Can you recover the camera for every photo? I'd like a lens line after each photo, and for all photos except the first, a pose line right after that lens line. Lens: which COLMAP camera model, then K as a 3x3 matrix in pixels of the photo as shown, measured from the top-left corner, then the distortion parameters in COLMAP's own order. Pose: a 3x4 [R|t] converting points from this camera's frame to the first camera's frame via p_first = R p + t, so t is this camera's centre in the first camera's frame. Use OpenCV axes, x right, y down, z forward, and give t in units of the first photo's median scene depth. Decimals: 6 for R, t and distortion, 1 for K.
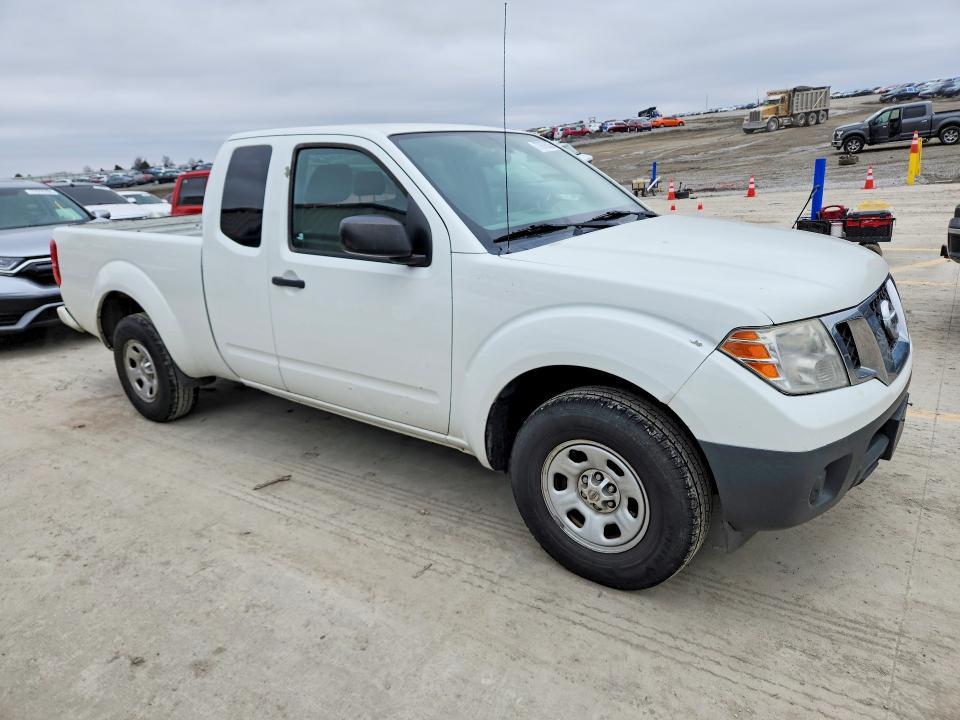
lens RADIAL K [[658.0, 0, 484.1], [0, 658.0, 363.0], [0, 0, 1]] dist [0.048295, -0.039701]
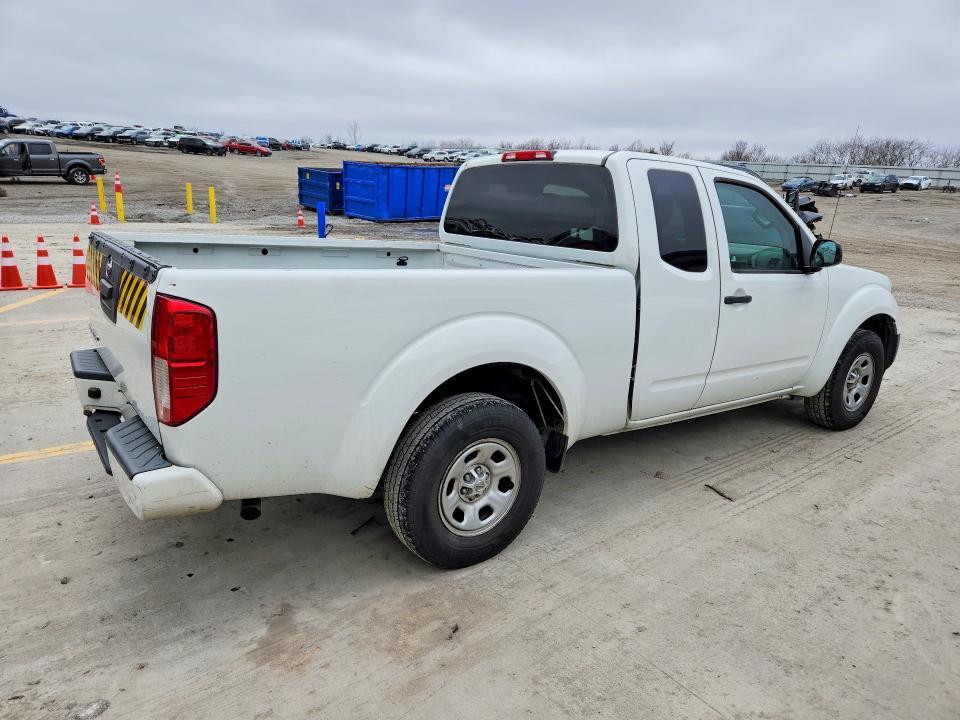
lens RADIAL K [[658.0, 0, 471.3], [0, 658.0, 363.3], [0, 0, 1]] dist [0.048295, -0.039701]
pose [[0.269488, -0.169074, 0.948045, -1.545079], [0.217578, 0.969701, 0.111088, -0.246941], [-0.938102, 0.176337, 0.298110, 1.132909]]
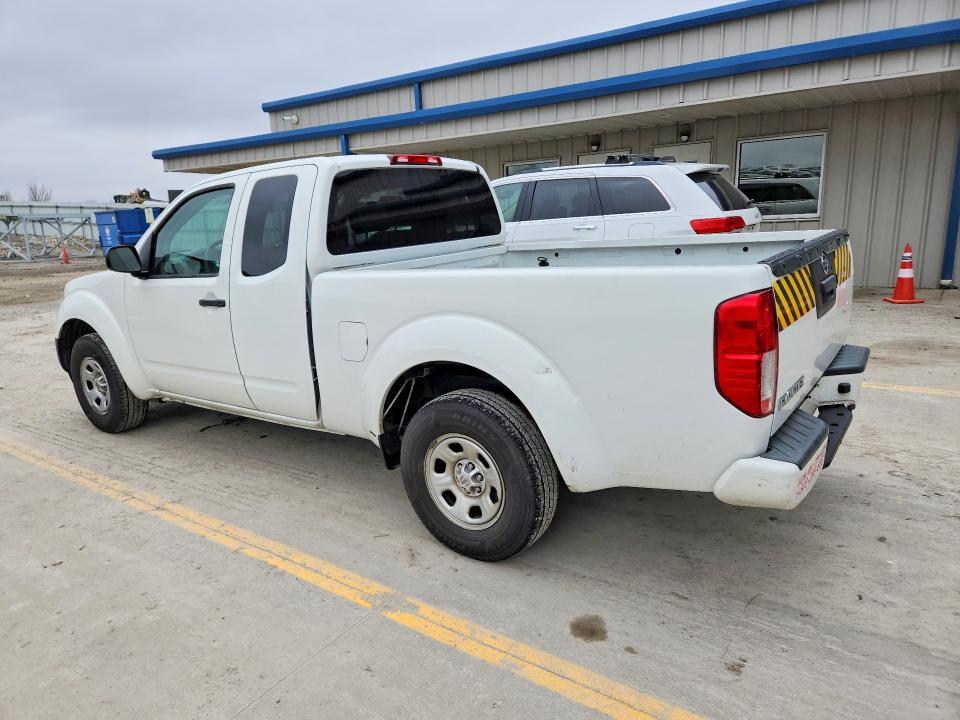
lens RADIAL K [[658.0, 0, 472.2], [0, 658.0, 358.4], [0, 0, 1]] dist [0.048295, -0.039701]
pose [[-0.993426, 0.111765, -0.024759, -0.822146], [0.084531, 0.862059, 0.499708, -0.545802], [0.077194, 0.494331, -0.865840, 2.003574]]
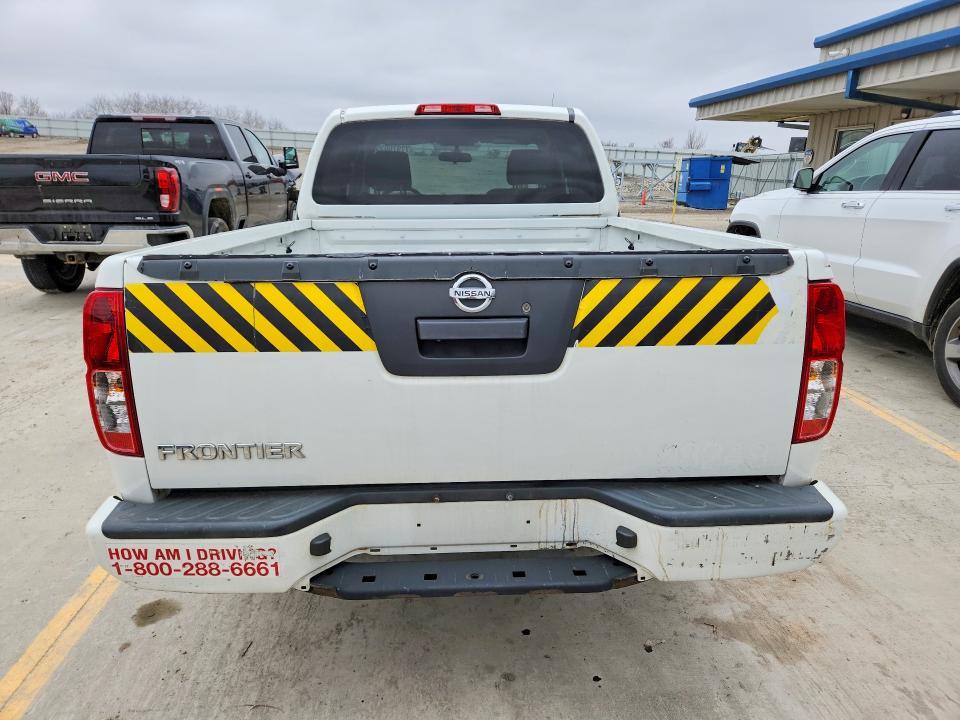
lens RADIAL K [[658.0, 0, 483.6], [0, 658.0, 360.6], [0, 0, 1]] dist [0.048295, -0.039701]
pose [[-0.656391, -0.156220, 0.738069, -1.350047], [0.252004, 0.876728, 0.409684, -0.417996], [-0.711087, 0.454910, -0.536109, 1.704068]]
